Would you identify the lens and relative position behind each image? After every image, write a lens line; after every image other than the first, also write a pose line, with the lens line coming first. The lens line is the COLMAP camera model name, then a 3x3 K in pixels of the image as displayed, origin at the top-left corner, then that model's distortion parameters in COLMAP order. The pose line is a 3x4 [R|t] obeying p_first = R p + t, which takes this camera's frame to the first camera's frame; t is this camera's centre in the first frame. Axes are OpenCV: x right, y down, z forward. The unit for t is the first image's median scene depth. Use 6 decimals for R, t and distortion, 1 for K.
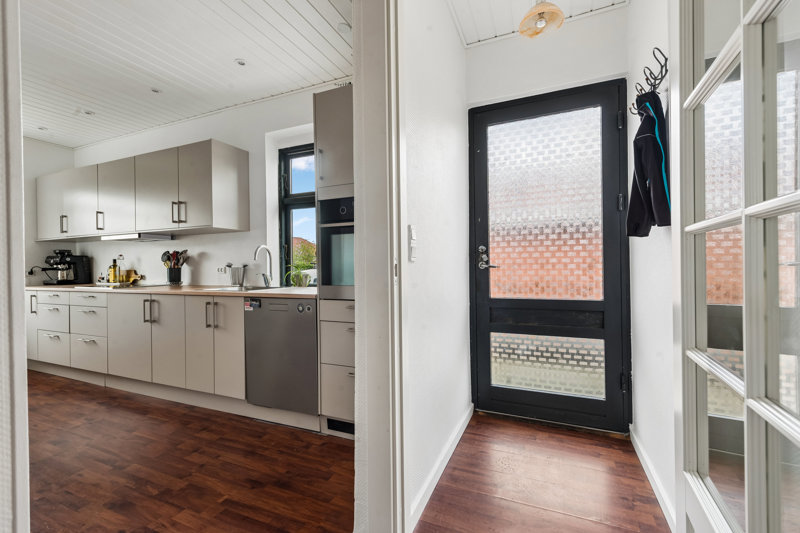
lens RADIAL K [[345.8, 0, 400.0], [0, 345.8, 266.5], [0, 0, 1]] dist [0.013752, -0.000456]
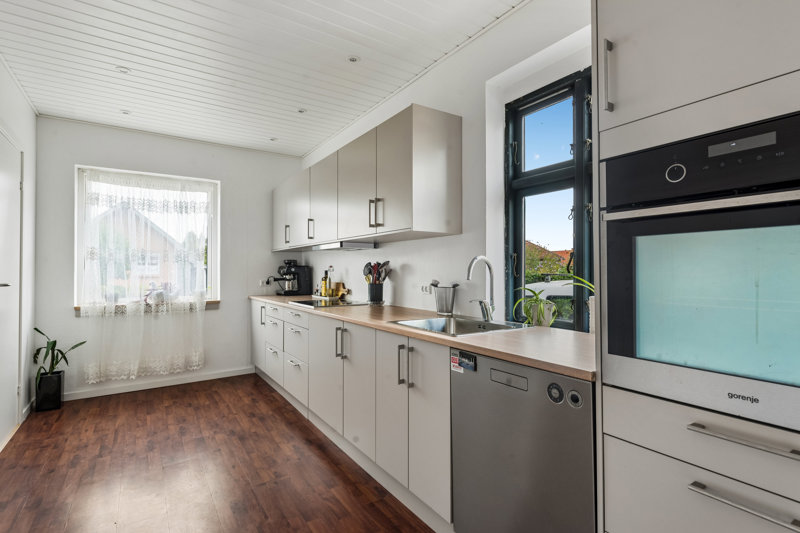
lens RADIAL K [[395.4, 0, 400.0], [0, 395.4, 266.5], [0, 0, 1]] dist [0.018316, -0.001085]
pose [[0.839801, 0.005415, -0.542867, -0.113545], [-0.010324, 0.999929, -0.005998, -0.032108], [0.542796, 0.010642, 0.839797, 0.281404]]
